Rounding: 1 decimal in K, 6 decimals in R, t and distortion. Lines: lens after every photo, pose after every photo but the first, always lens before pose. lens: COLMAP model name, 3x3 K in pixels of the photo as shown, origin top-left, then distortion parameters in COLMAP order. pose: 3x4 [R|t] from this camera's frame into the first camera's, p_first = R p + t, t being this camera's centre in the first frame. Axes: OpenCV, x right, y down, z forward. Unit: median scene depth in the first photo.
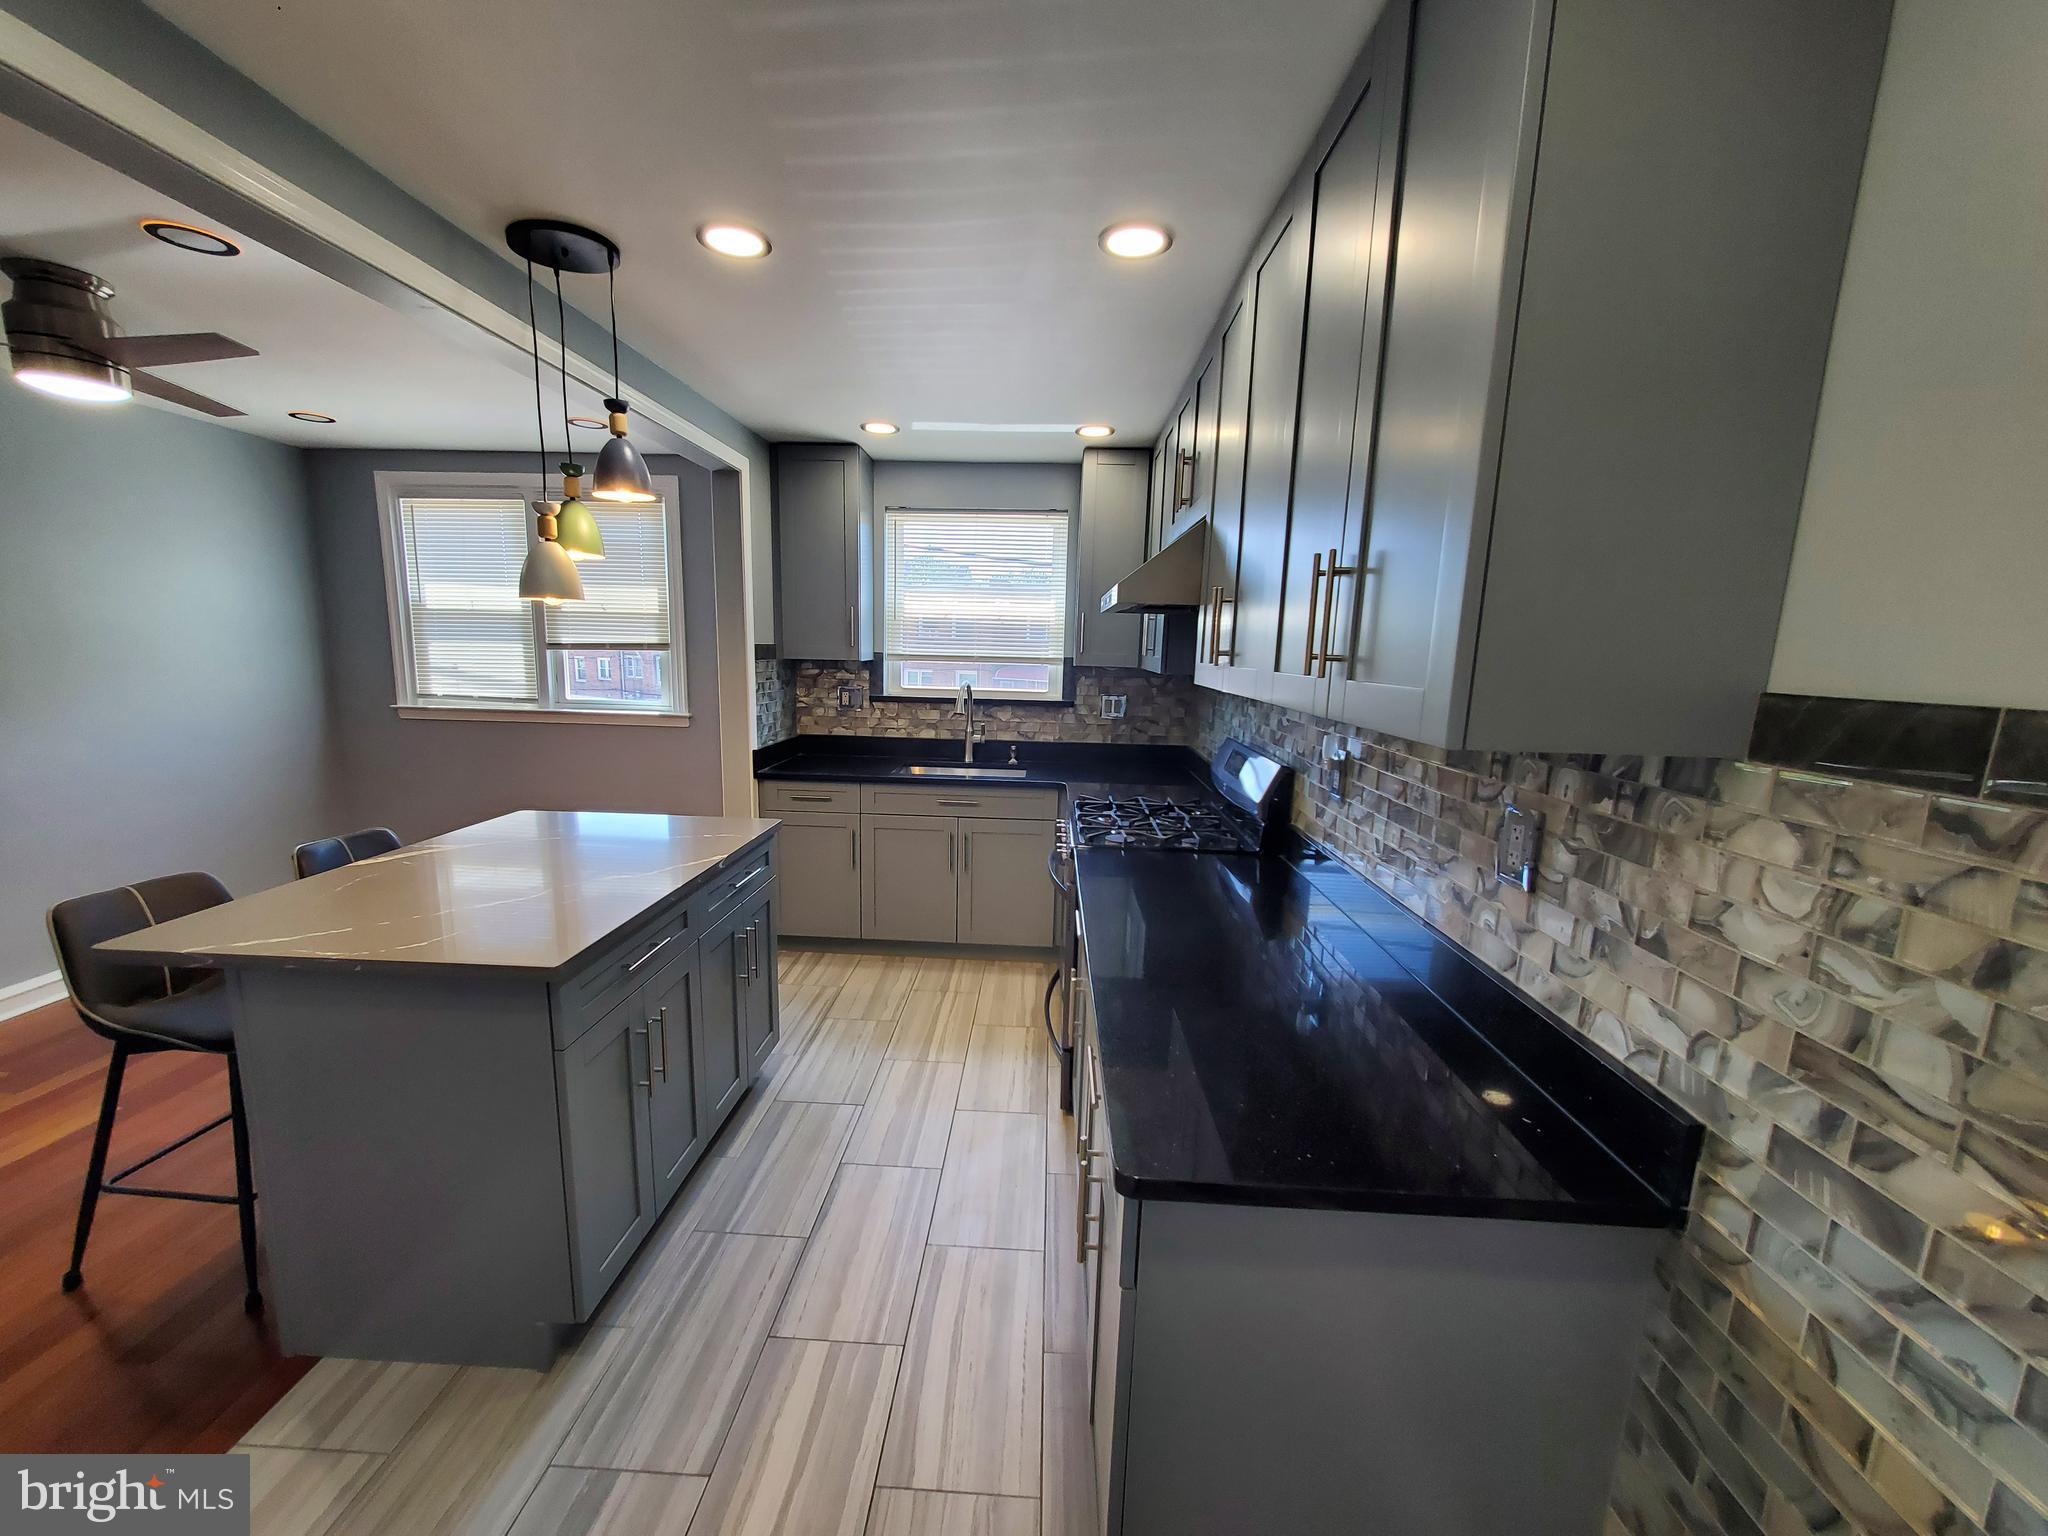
lens RADIAL K [[806.8, 0, 1014.9], [0, 806.8, 778.5], [0, 0, 1]] dist [0.002862, -0.002388]
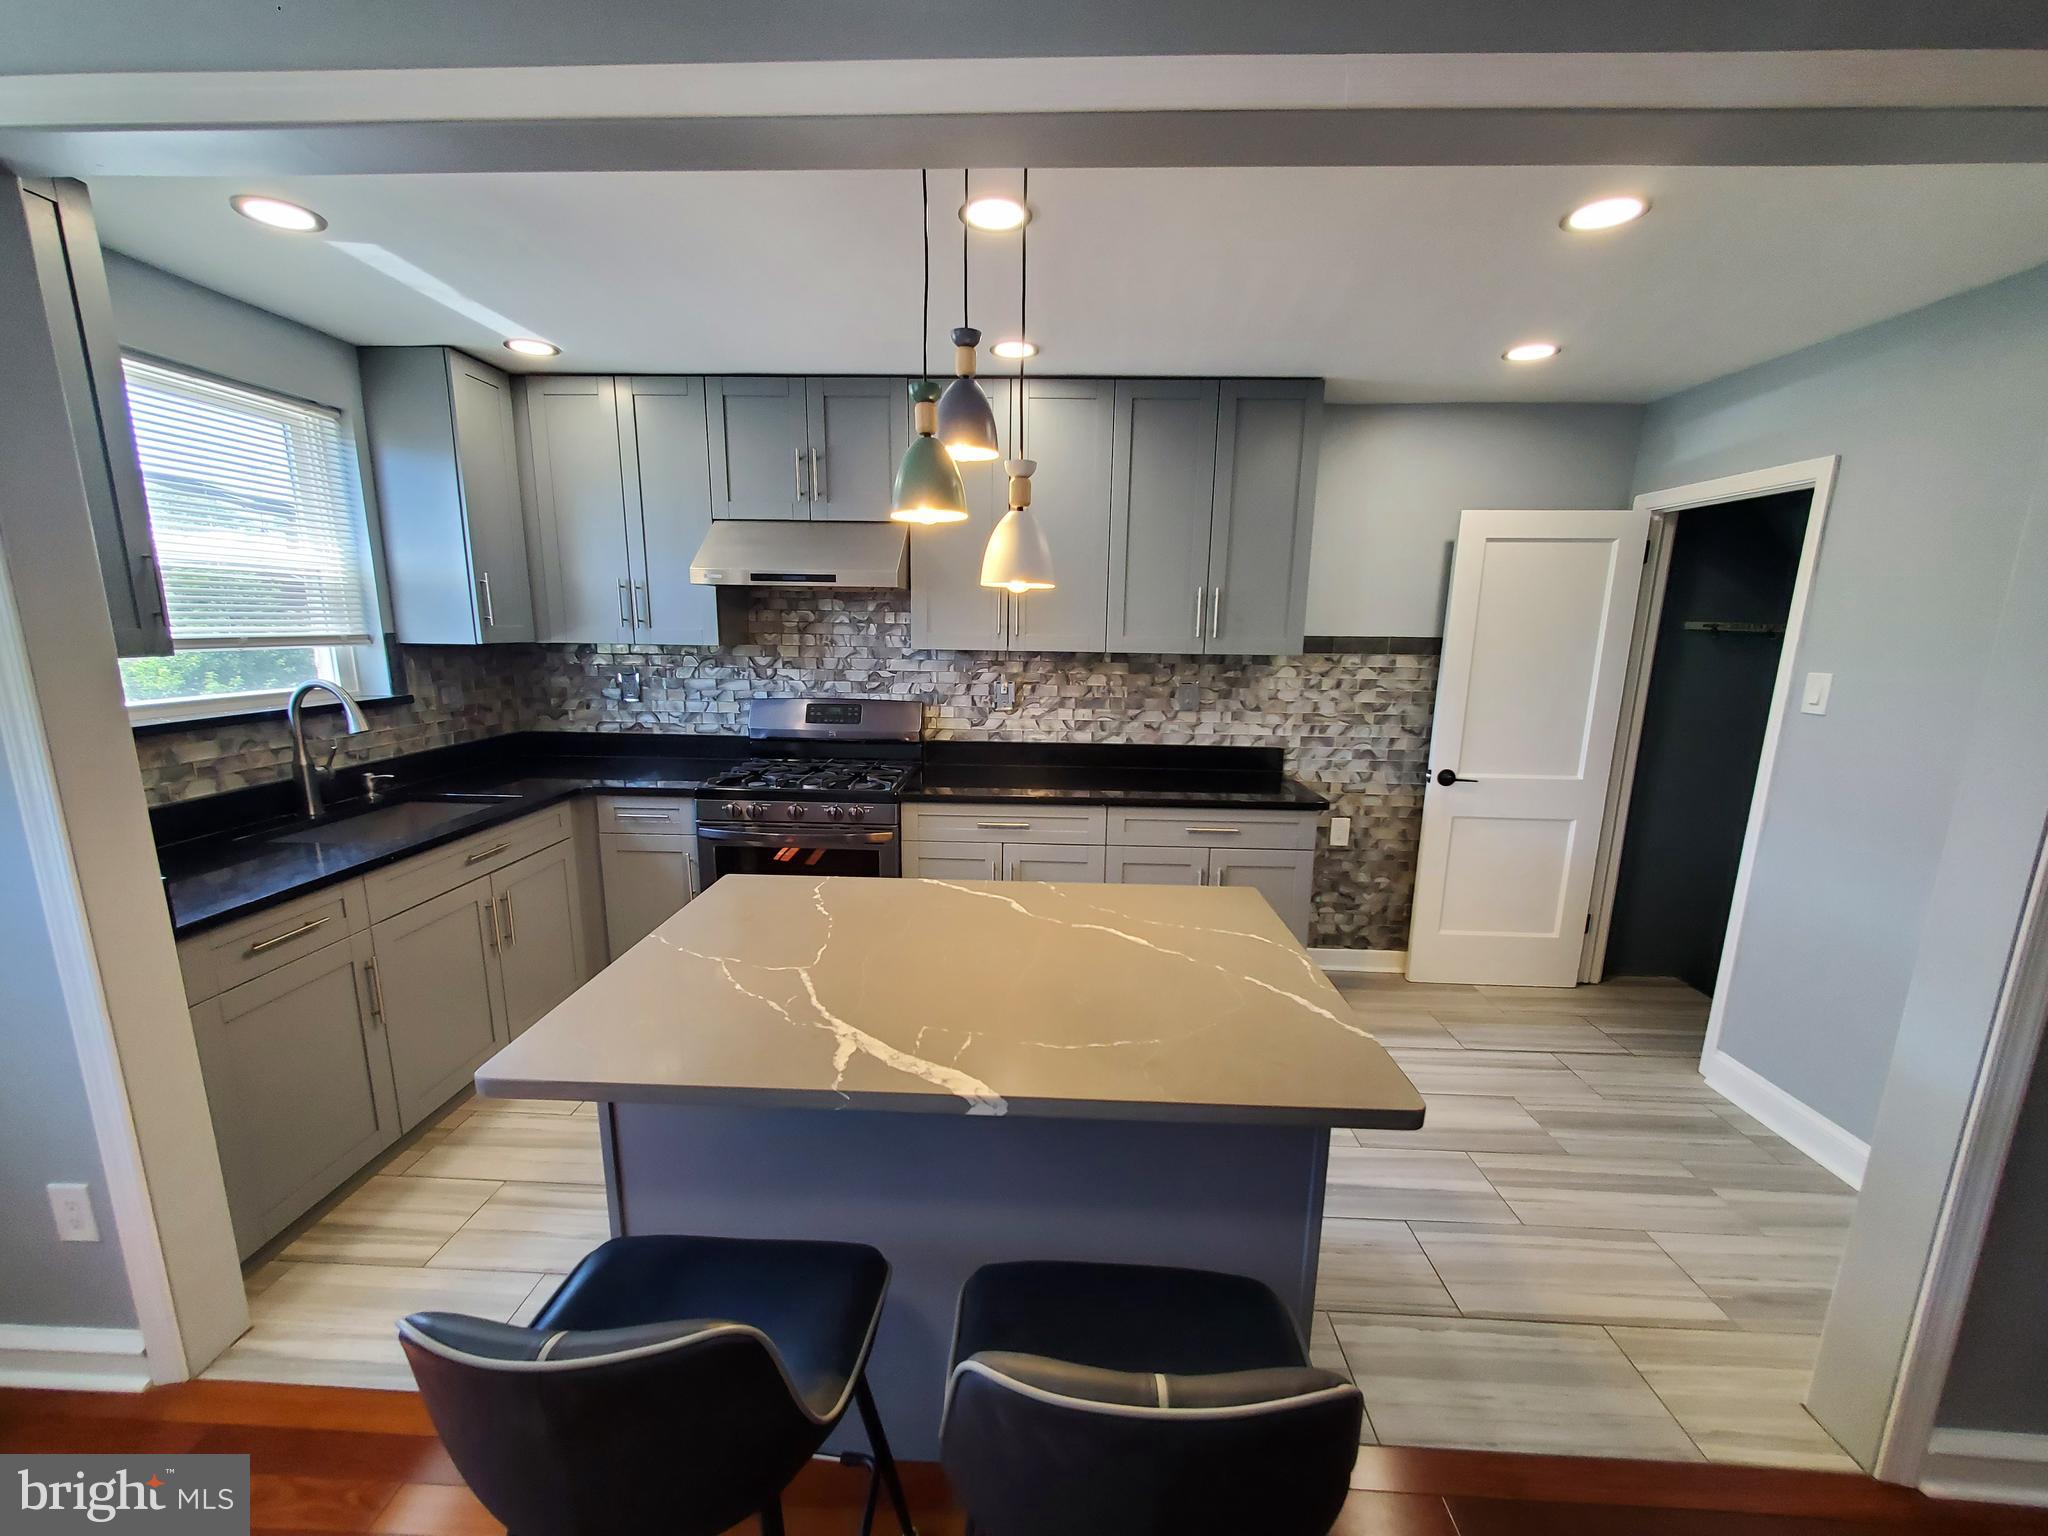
lens RADIAL K [[806.8, 0, 1012.3], [0, 806.8, 781.7], [0, 0, 1]] dist [0.002862, -0.002388]
pose [[-0.001009, -0.218829, 0.975763, -0.665135], [0.150154, 0.964667, 0.216496, -0.100523], [-0.988662, 0.146733, 0.031885, 0.486780]]
